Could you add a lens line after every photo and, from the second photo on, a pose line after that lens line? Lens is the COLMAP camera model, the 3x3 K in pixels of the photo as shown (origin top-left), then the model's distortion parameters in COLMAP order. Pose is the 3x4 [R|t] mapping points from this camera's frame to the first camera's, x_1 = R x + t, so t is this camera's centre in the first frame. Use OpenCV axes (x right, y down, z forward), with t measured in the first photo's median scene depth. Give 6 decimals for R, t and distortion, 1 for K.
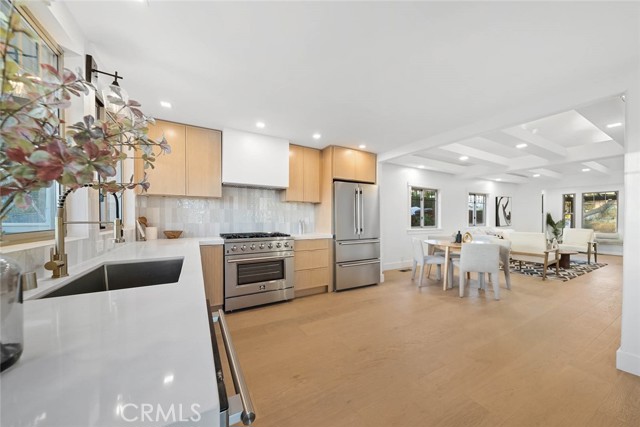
lens RADIAL K [[222.4, 0, 323.7], [0, 222.4, 217.1], [0, 0, 1]] dist [-0.001498, -0.000291]
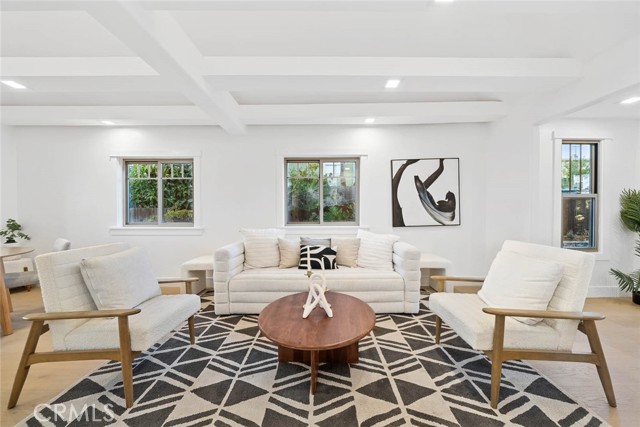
lens RADIAL K [[201.8, 0, 320.8], [0, 201.8, 209.3], [0, 0, 1]] dist [-0.002100, -0.000048]
pose [[0.873074, -0.006559, -0.487543, 0.849316], [0.003912, 0.999972, -0.006446, 0.008560], [0.487571, 0.003720, 0.873075, 0.576679]]
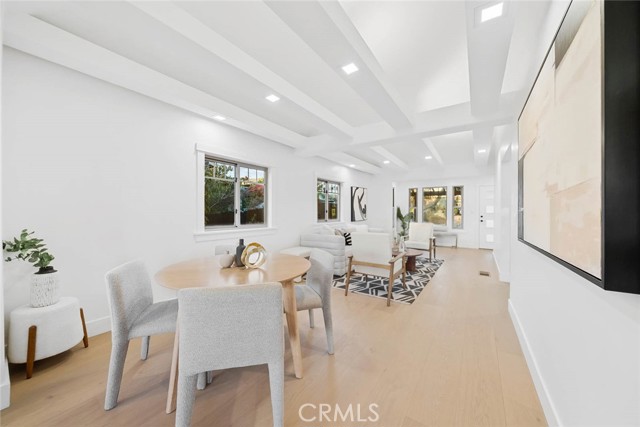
lens RADIAL K [[222.4, 0, 321.1], [0, 222.4, 213.1], [0, 0, 1]] dist [-0.001498, -0.000291]
pose [[0.901343, -0.004390, 0.433084, 0.304551], [0.002628, 0.999986, 0.004668, 0.005001], [-0.433098, -0.003069, 0.901342, 0.284696]]
